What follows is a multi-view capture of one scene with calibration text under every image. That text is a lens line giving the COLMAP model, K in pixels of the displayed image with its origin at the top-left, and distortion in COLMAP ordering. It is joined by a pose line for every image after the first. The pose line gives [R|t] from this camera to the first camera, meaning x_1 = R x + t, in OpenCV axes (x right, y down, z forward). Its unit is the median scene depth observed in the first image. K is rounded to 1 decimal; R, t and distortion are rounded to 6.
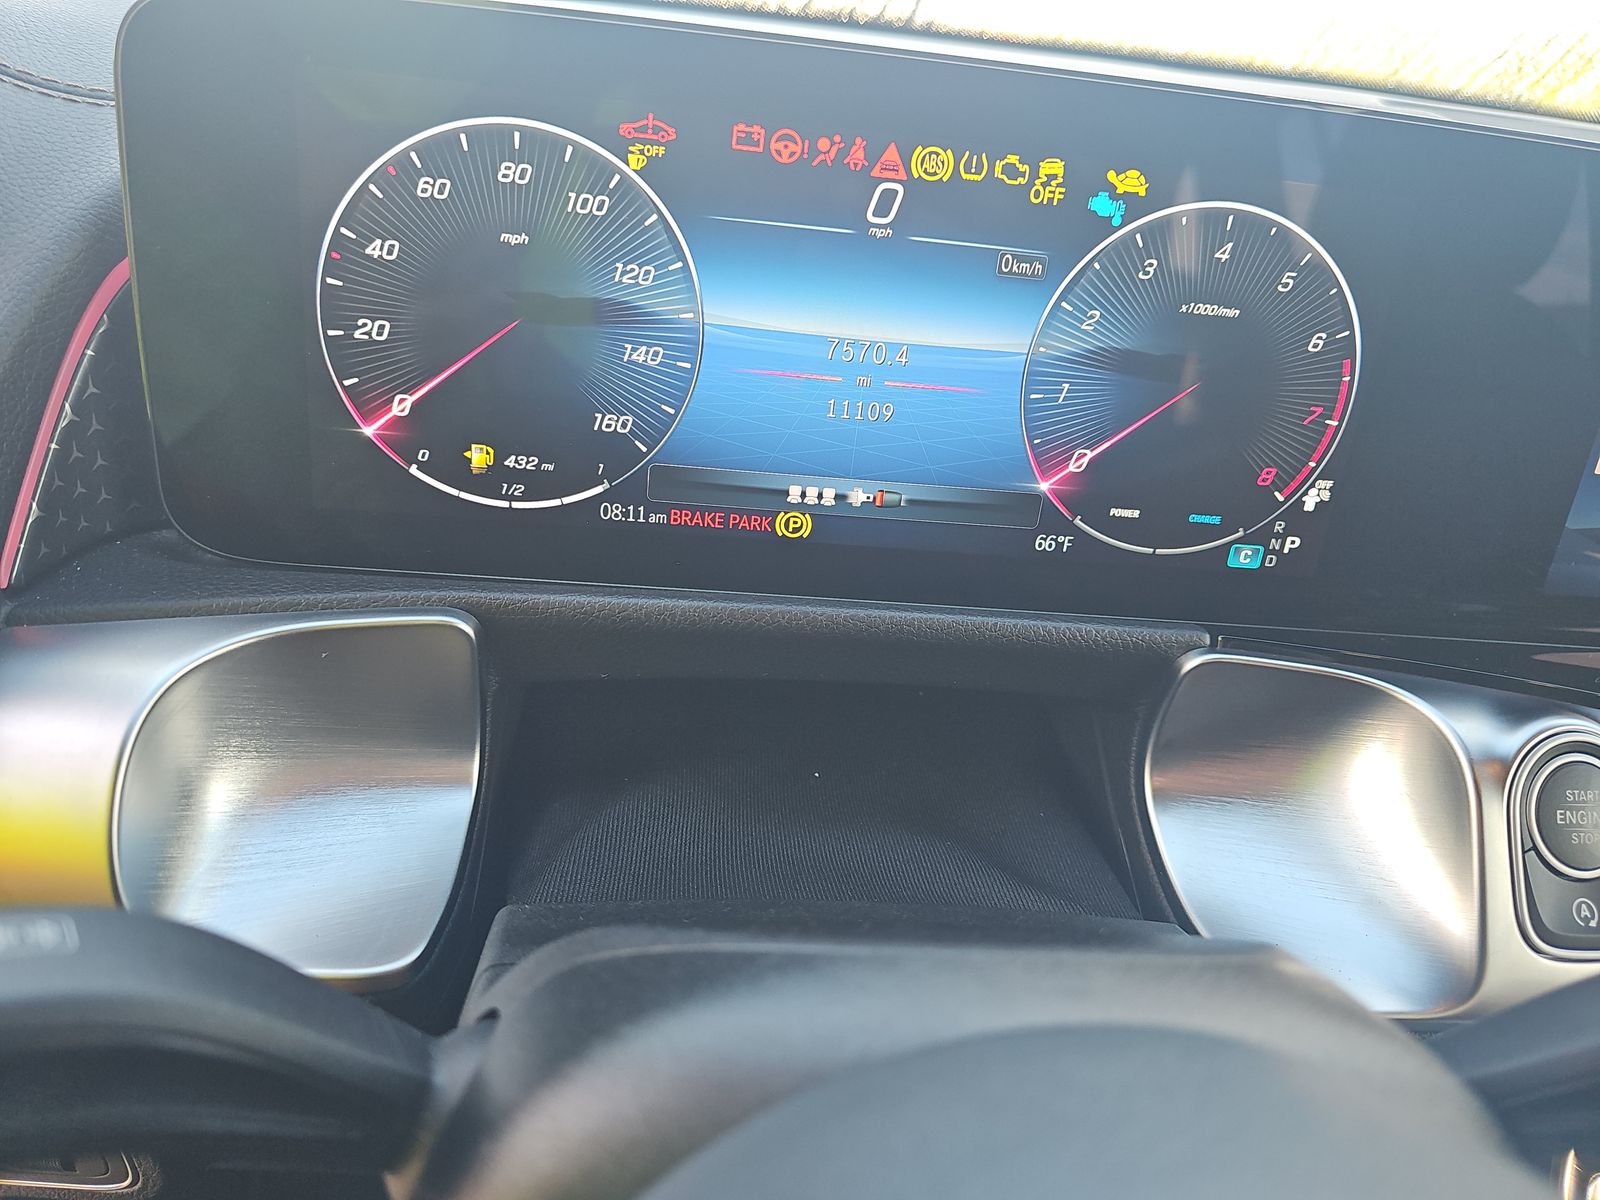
lens RADIAL K [[1073.4, 0, 795.2], [0, 1073.4, 601.6], [0, 0, 1]] dist [0.046741, -0.041009]
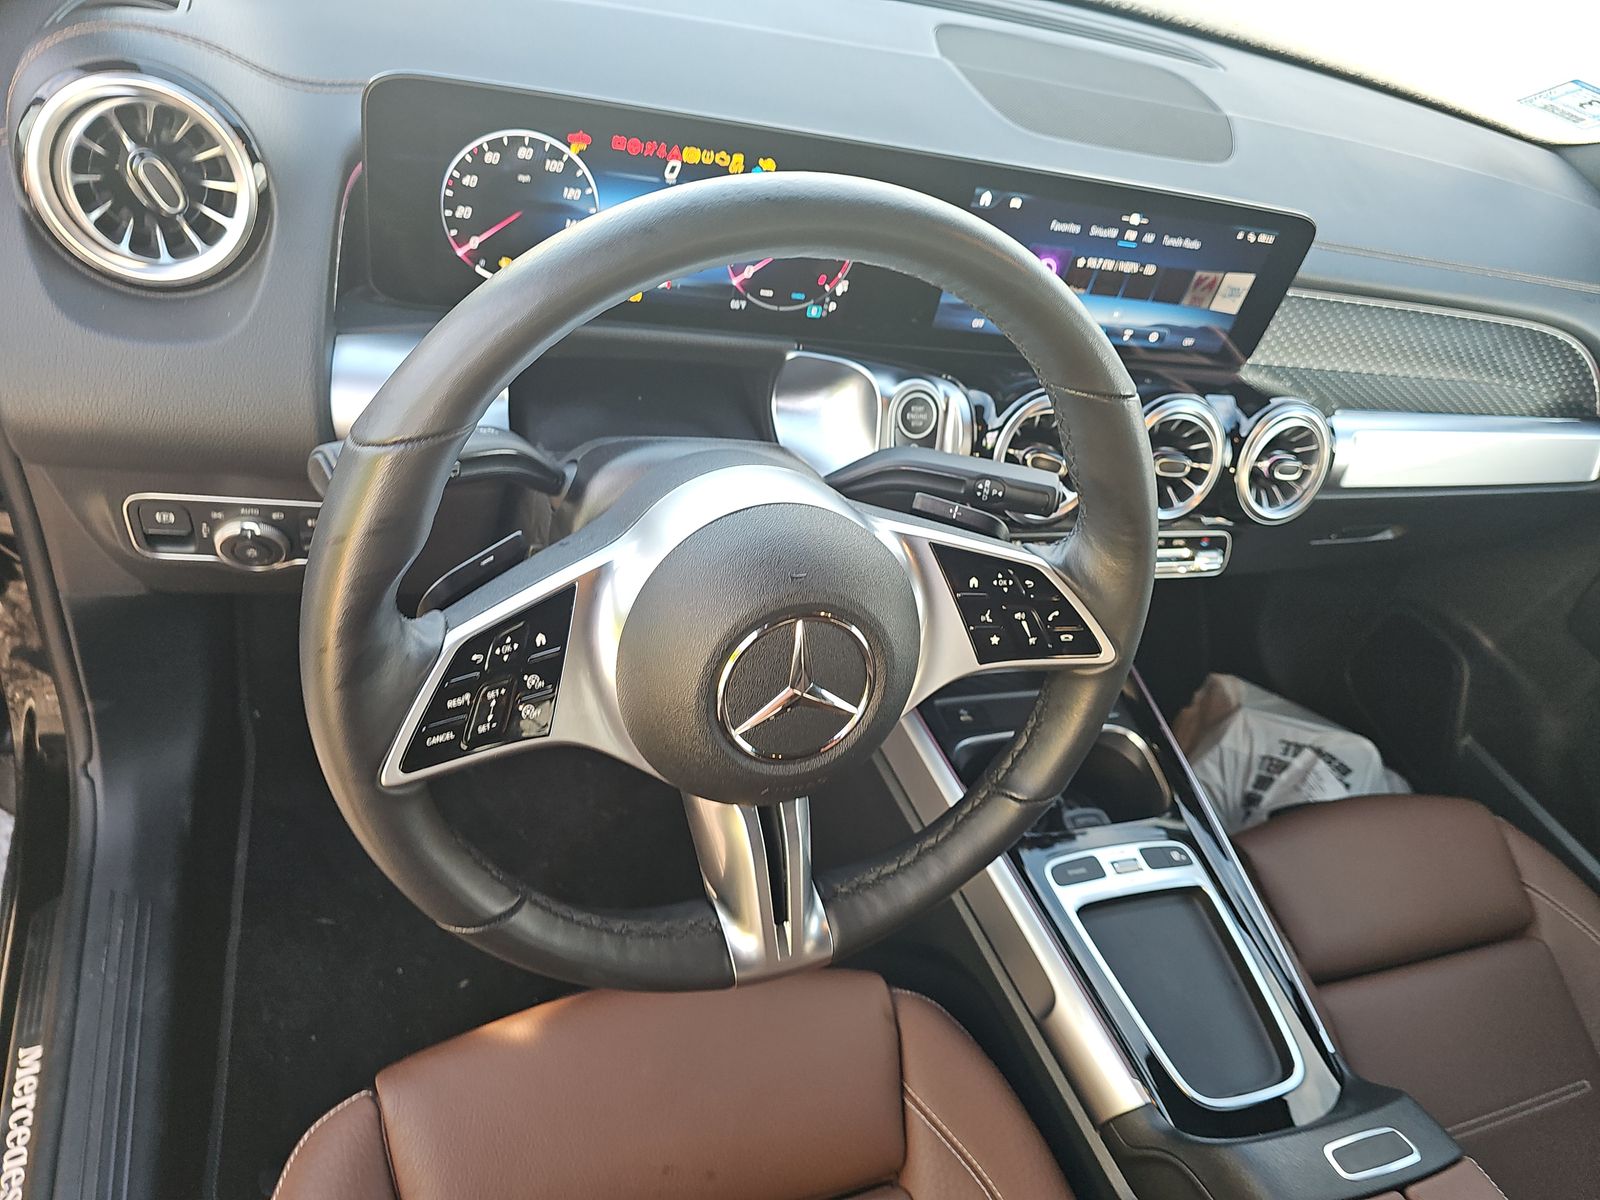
lens RADIAL K [[1073.4, 0, 801.0], [0, 1073.4, 608.7], [0, 0, 1]] dist [0.046741, -0.041009]
pose [[0.971278, -0.032590, 0.235705, -0.254230], [-0.051028, 0.939003, 0.340102, -0.279036], [-0.232412, -0.342361, 0.910370, -1.718496]]
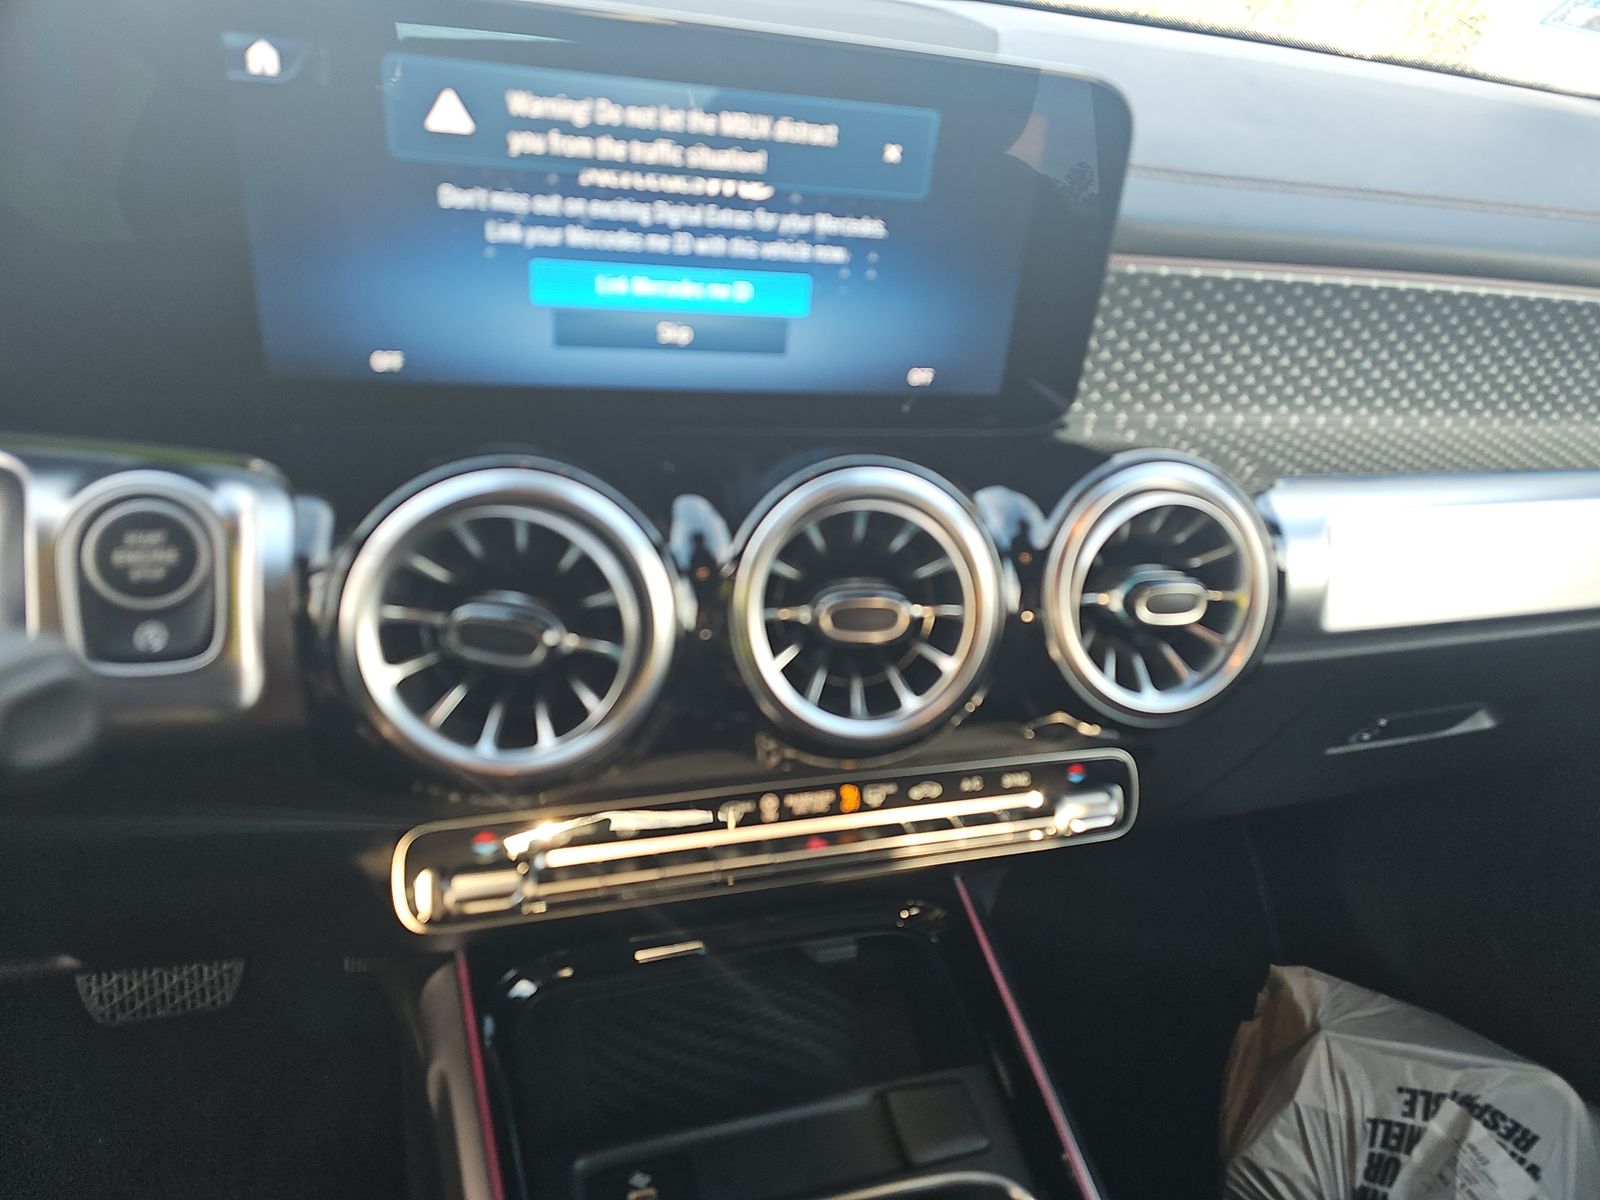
lens RADIAL K [[1073.4, 0, 798.3], [0, 1073.4, 601.8], [0, 0, 1]] dist [0.046741, -0.041009]
pose [[0.985978, -0.087445, 0.142127, 1.298260], [0.070991, 0.990593, 0.116987, 0.167554], [-0.151020, -0.105257, 0.982911, -0.258650]]
